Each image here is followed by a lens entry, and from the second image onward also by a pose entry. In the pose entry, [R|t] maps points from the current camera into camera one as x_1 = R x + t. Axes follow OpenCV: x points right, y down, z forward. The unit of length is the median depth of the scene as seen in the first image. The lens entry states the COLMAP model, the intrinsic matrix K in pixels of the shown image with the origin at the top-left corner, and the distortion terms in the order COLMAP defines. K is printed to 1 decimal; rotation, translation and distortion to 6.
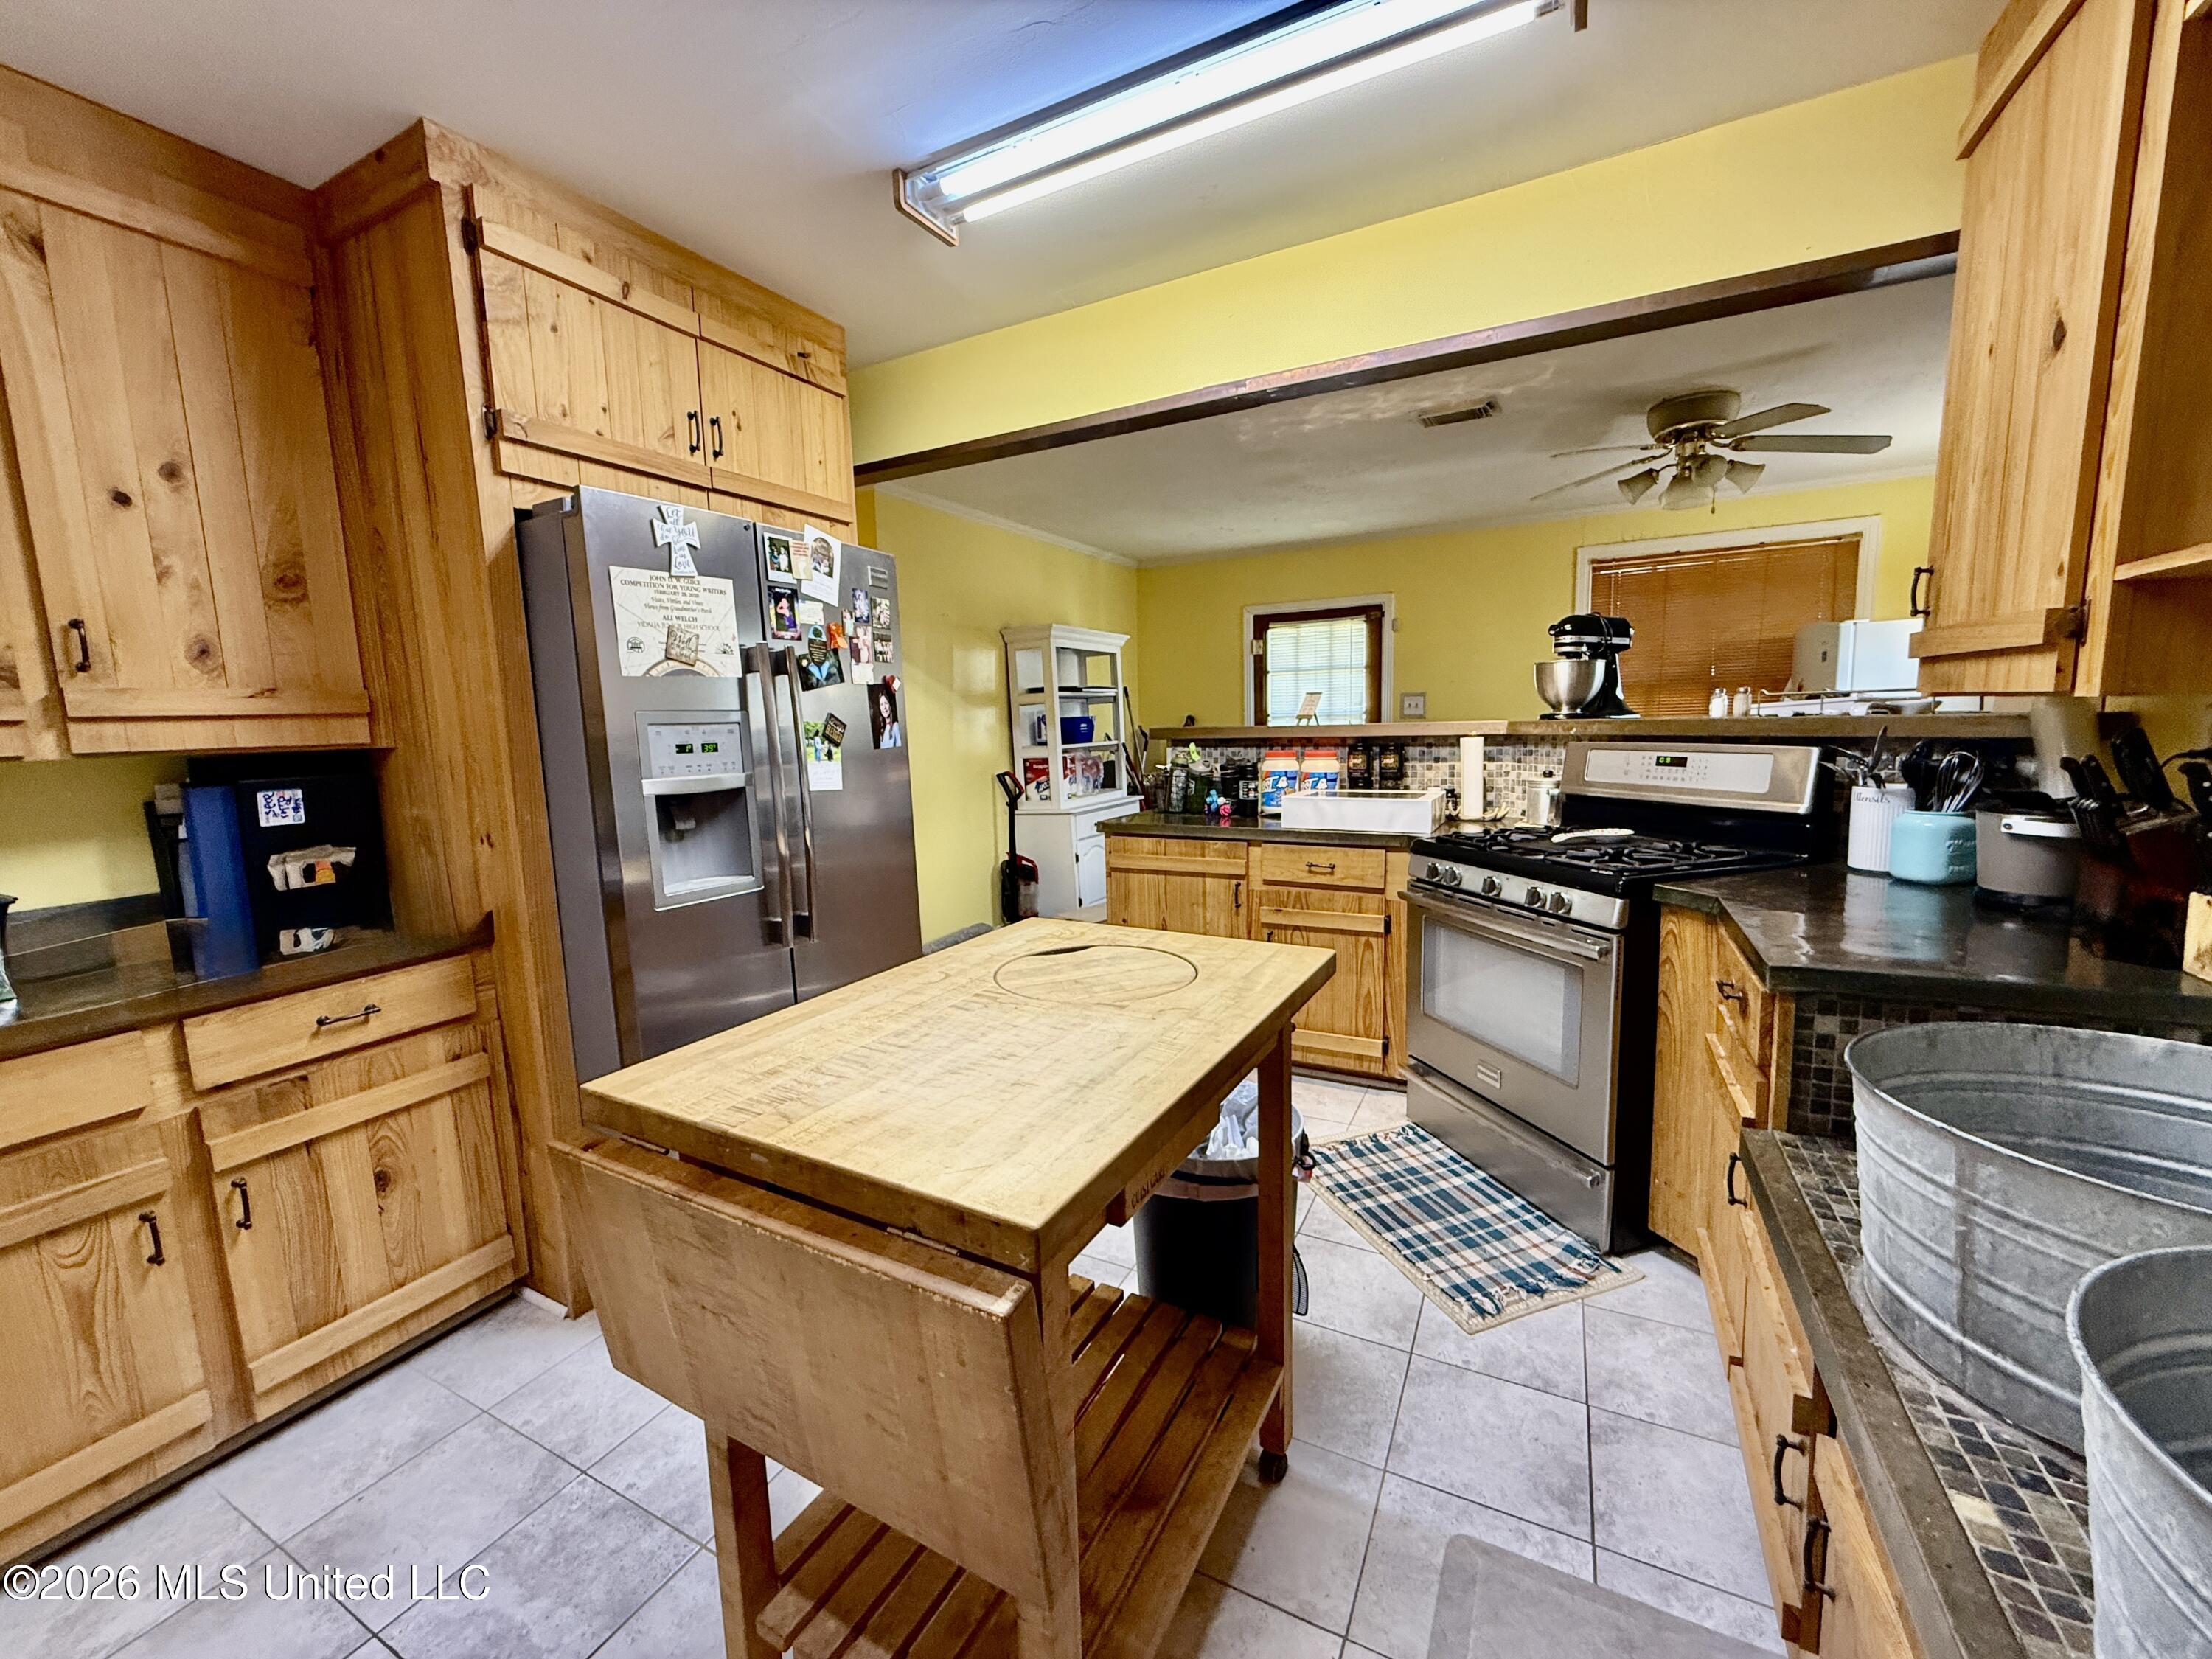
lens RADIAL K [[876.5, 0, 1098.9], [0, 876.5, 832.7], [0, 0, 1]] dist [-0.002986, -0.000527]
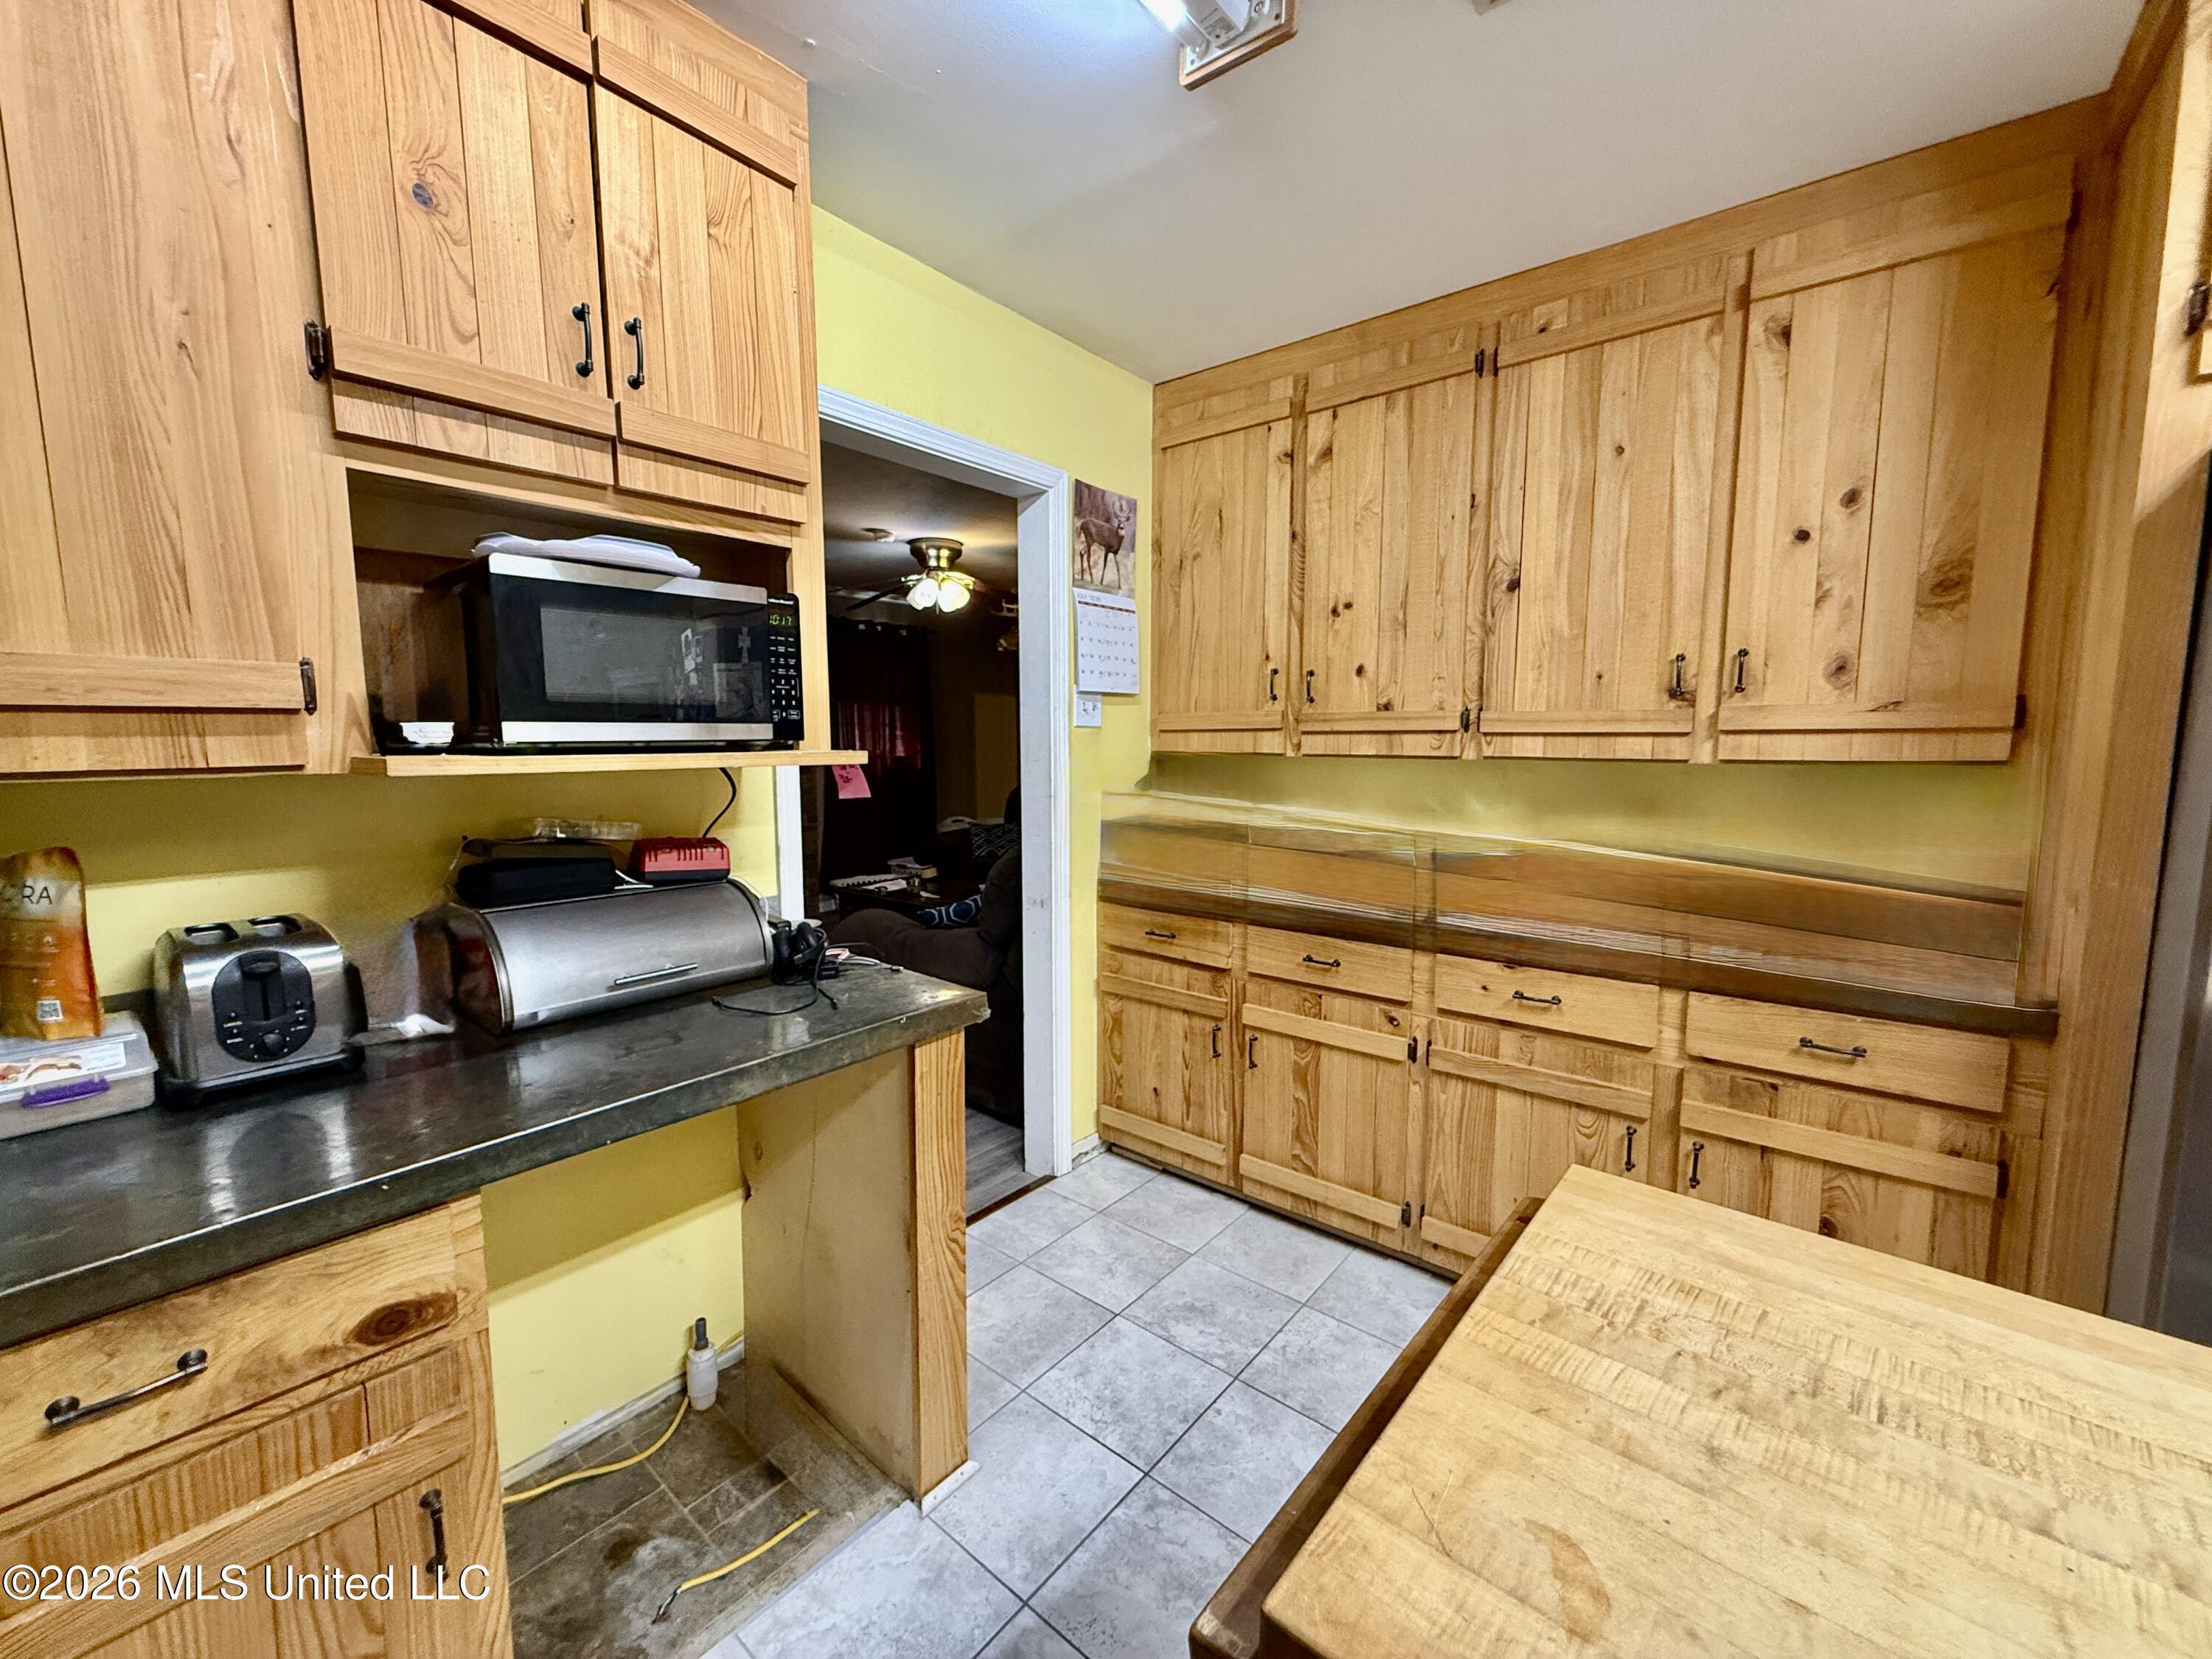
lens RADIAL K [[876.5, 0, 1101.2], [0, 876.5, 831.2], [0, 0, 1]] dist [-0.002986, -0.000527]
pose [[-0.211280, 0.131885, -0.968487, 0.203805], [-0.120004, 0.979859, 0.159613, -0.079859], [0.970031, 0.149945, -0.191198, 0.386779]]
